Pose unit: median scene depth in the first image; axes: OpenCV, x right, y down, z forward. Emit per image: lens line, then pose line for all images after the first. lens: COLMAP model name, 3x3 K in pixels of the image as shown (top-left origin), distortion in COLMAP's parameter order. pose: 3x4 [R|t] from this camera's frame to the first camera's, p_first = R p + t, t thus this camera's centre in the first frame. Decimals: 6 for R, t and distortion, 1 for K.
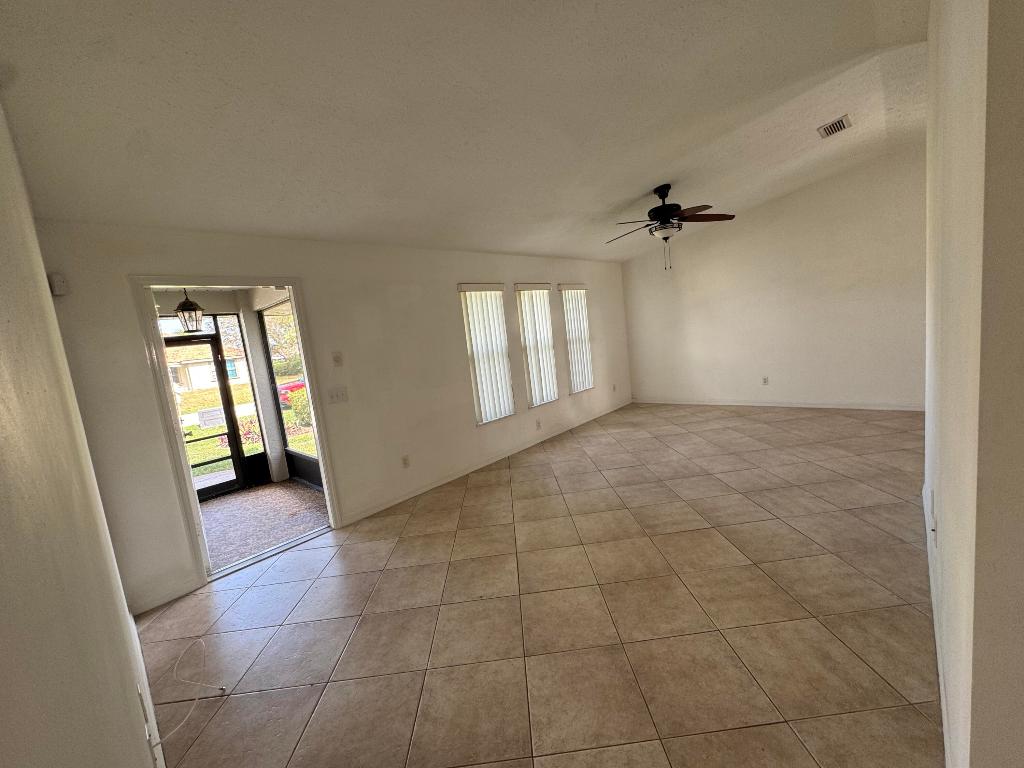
lens RADIAL K [[413.3, 0, 512.0], [0, 413.3, 384.0], [0, 0, 1]] dist [-0.003563, -0.000168]
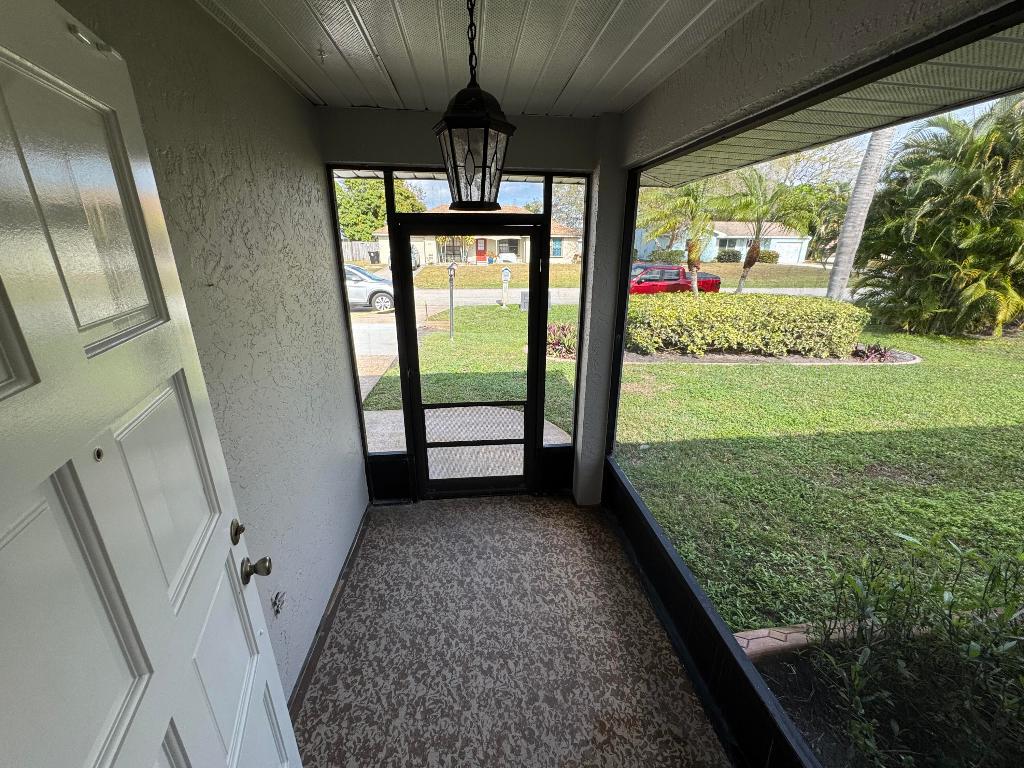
lens RADIAL K [[413.3, 0, 512.0], [0, 413.3, 384.0], [0, 0, 1]] dist [-0.003563, -0.000168]
pose [[0.755400, 0.326275, -0.568257, -0.383459], [-0.177326, 0.936648, 0.302068, -0.072792], [0.630814, -0.127415, 0.765401, 0.547511]]
